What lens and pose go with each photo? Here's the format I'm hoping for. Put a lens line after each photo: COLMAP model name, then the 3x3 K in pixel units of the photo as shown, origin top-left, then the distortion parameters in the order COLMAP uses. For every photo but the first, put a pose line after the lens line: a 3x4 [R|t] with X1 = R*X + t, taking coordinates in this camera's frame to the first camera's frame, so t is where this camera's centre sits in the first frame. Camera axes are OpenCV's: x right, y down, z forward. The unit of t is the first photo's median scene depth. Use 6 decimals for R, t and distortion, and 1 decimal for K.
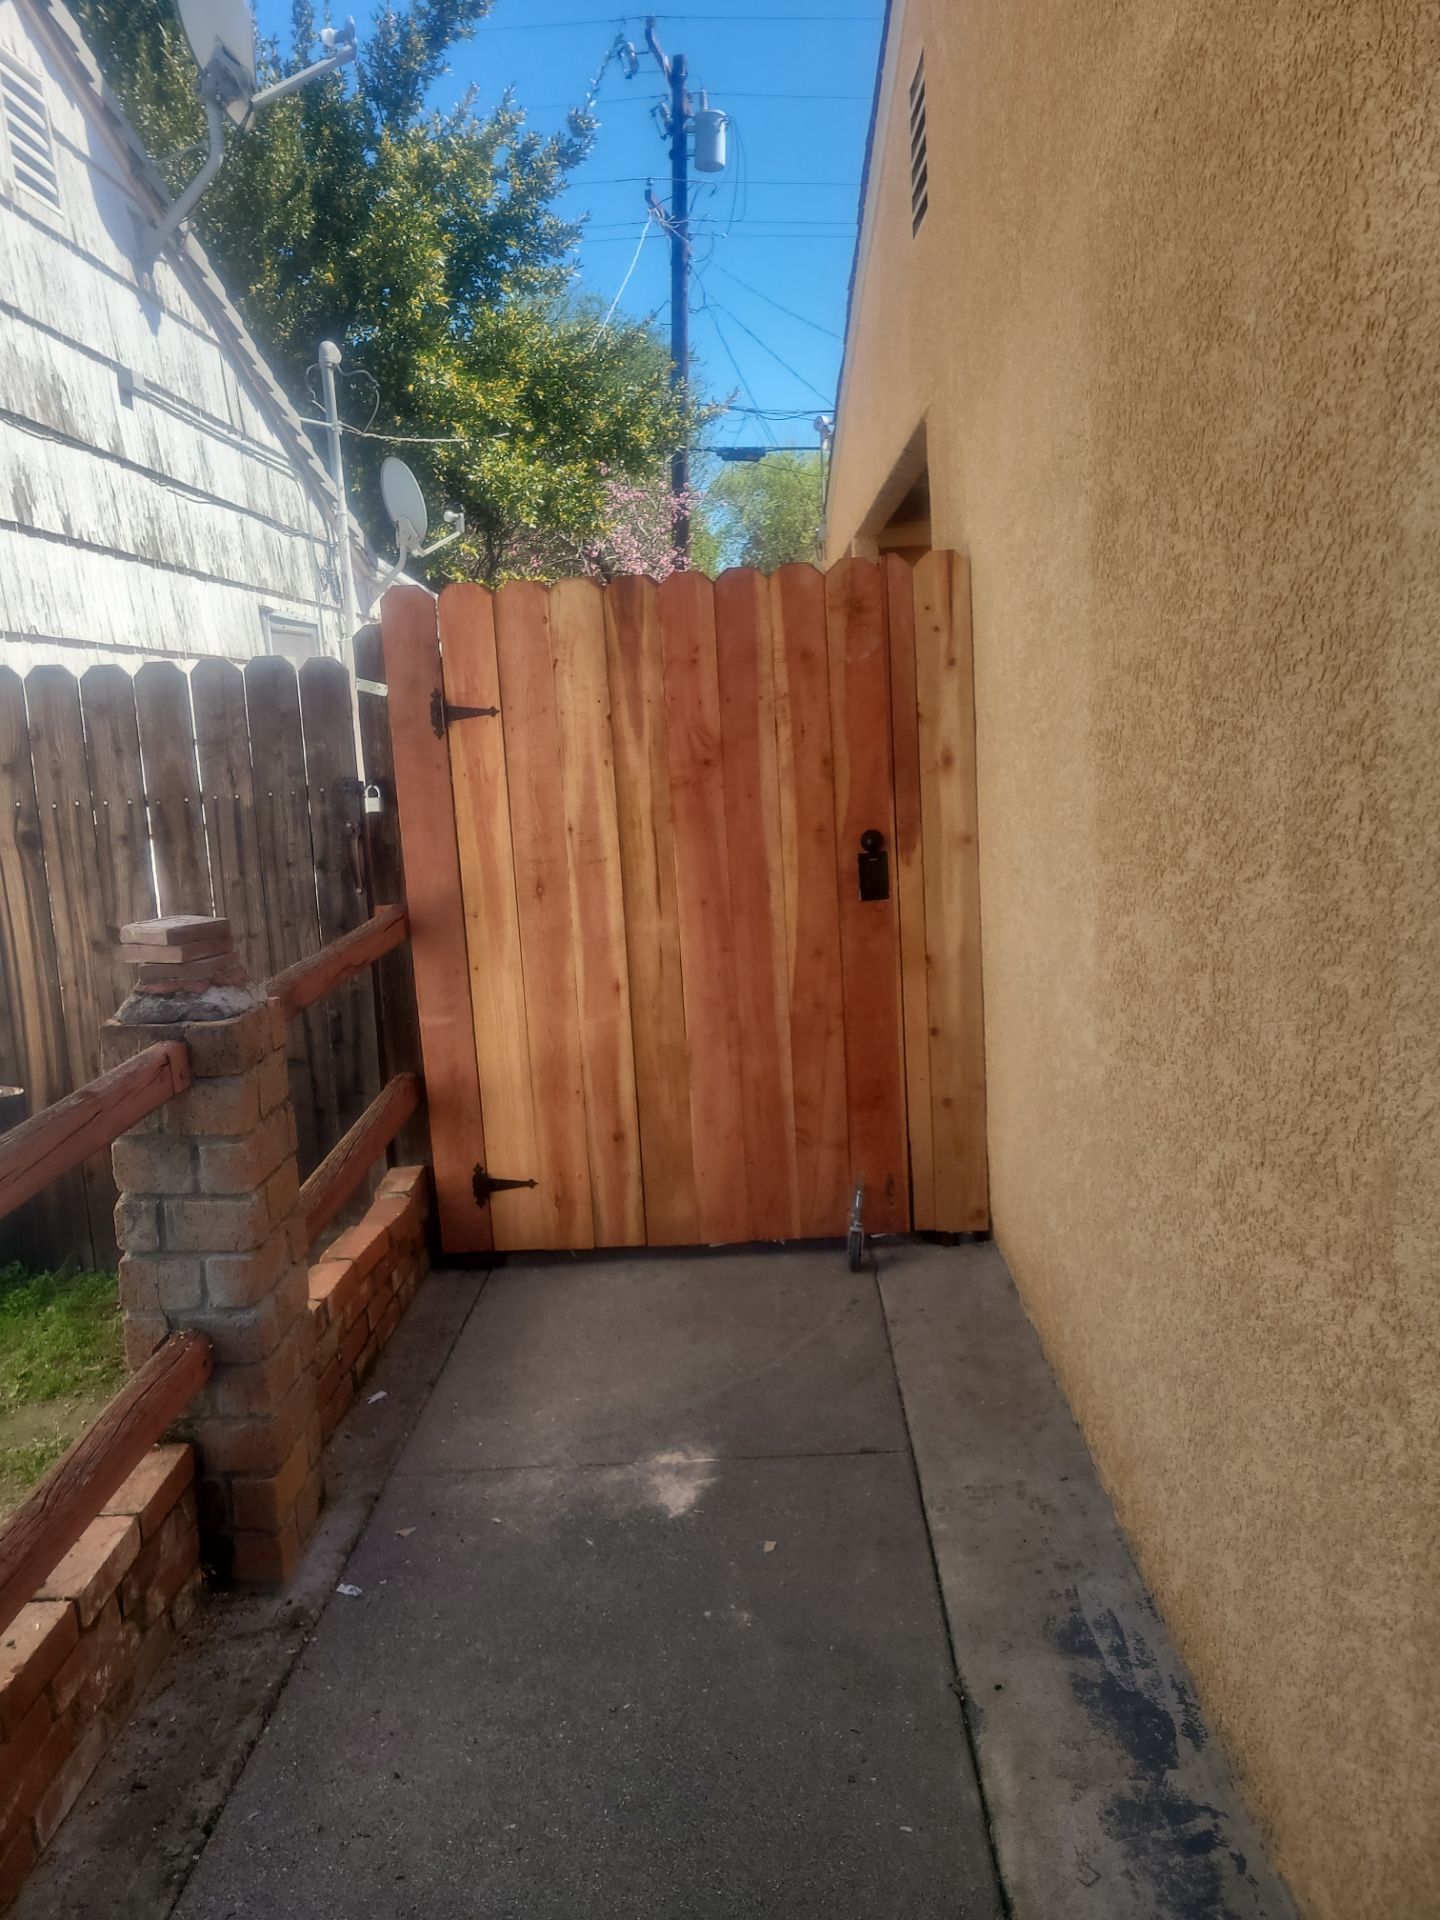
lens RADIAL K [[1444.5, 0, 723.9], [0, 1444.5, 990.9], [0, 0, 1]] dist [0.022817, -0.009377]
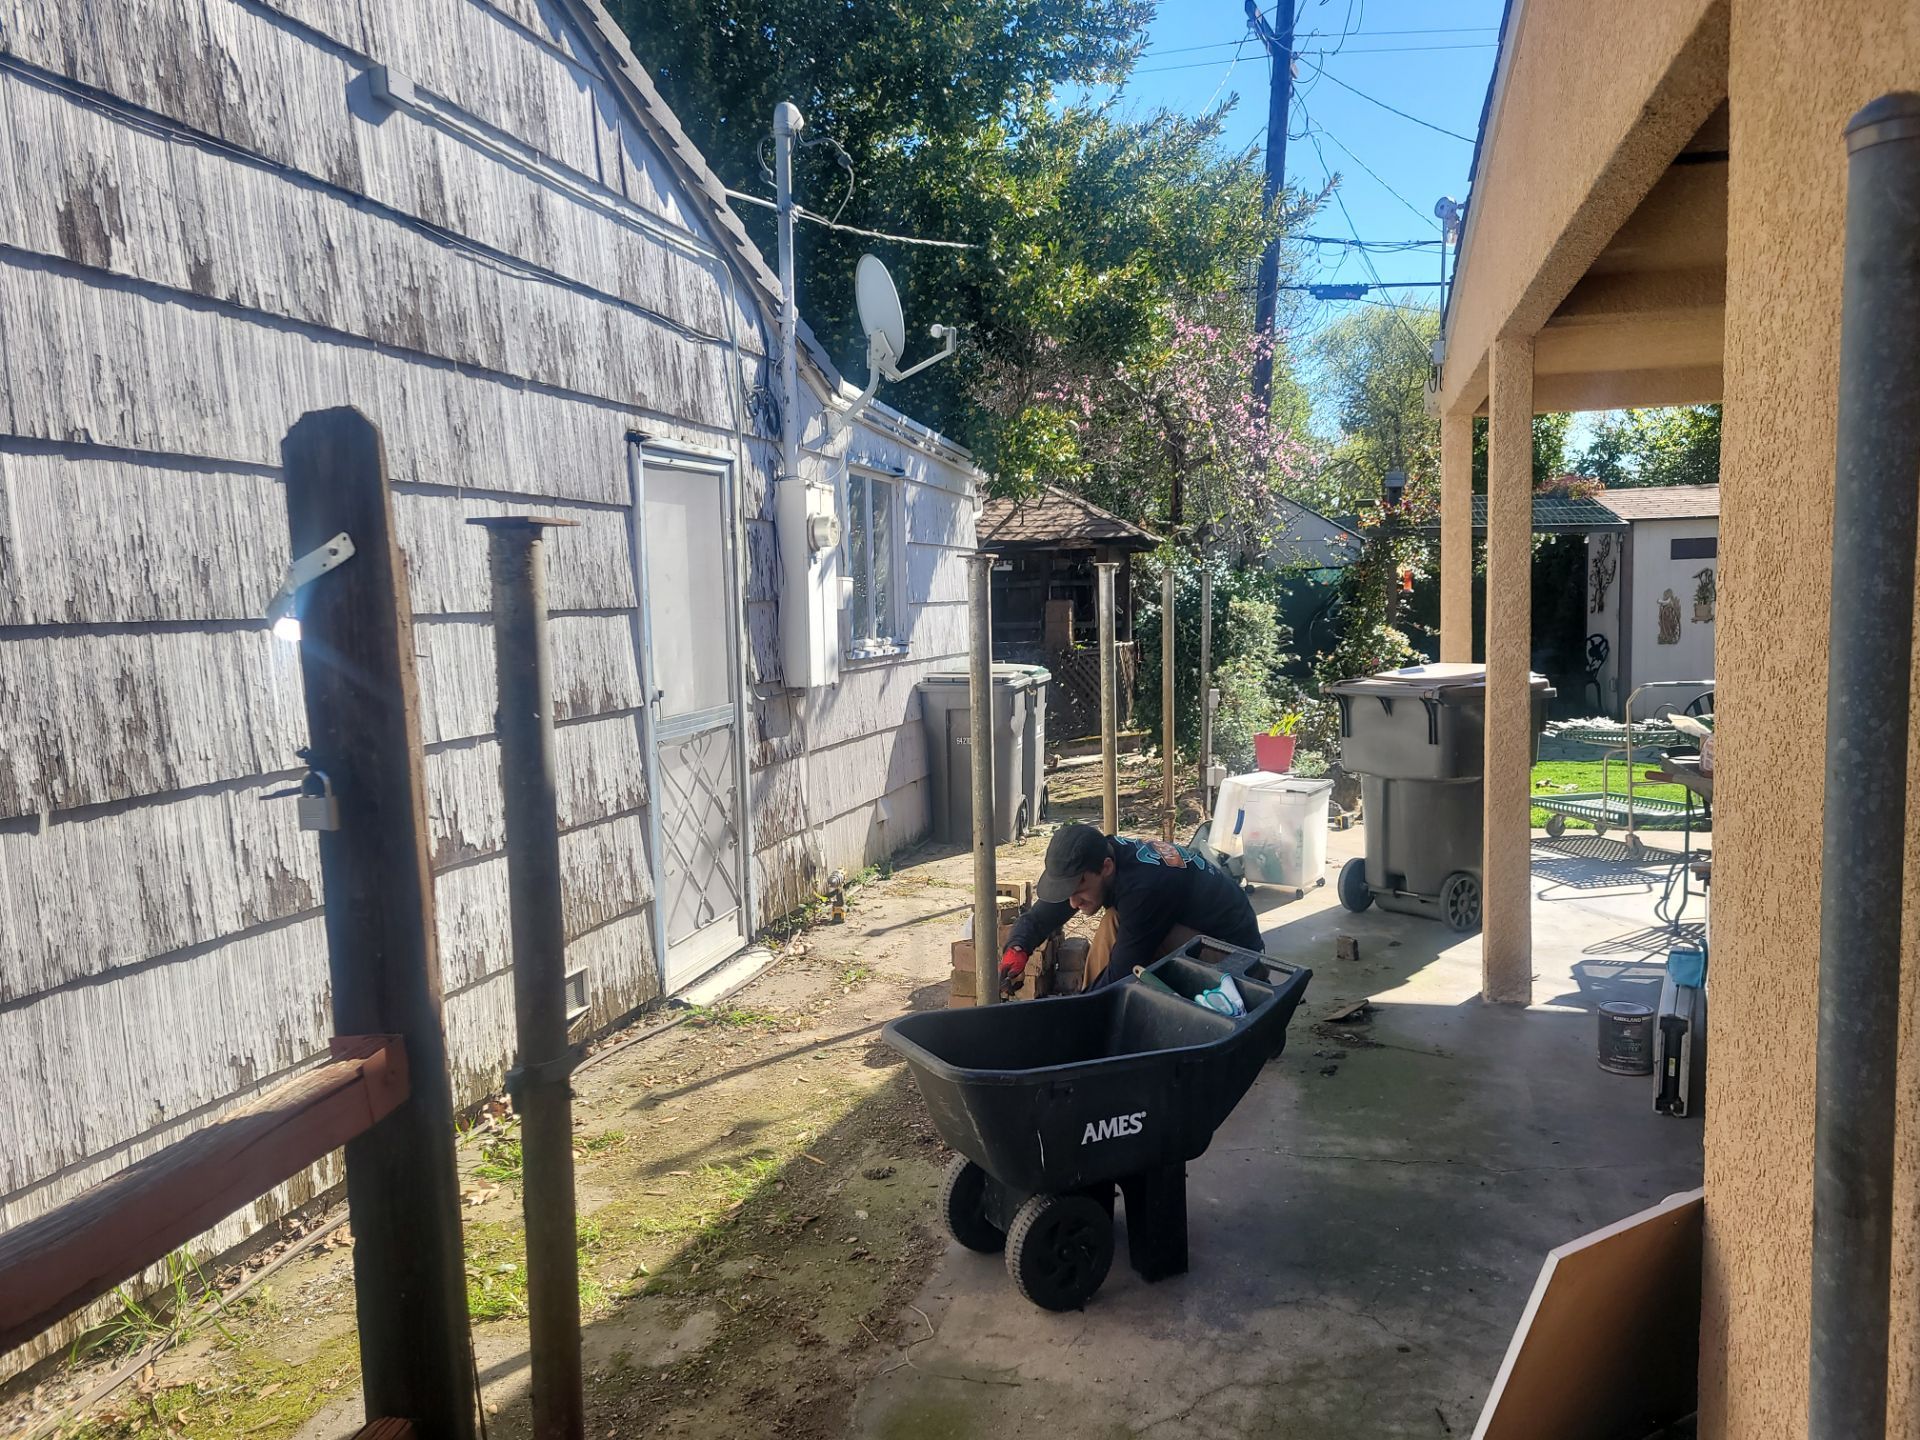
lens RADIAL K [[1457.8, 0, 951.5], [0, 1457.8, 750.4], [0, 0, 1]] dist [0.058204, -0.049561]
pose [[0.971479, 0.058638, -0.229761, 0.016898], [-0.074378, 0.995396, -0.060450, -0.079735], [0.225159, 0.075815, 0.971368, 0.363730]]
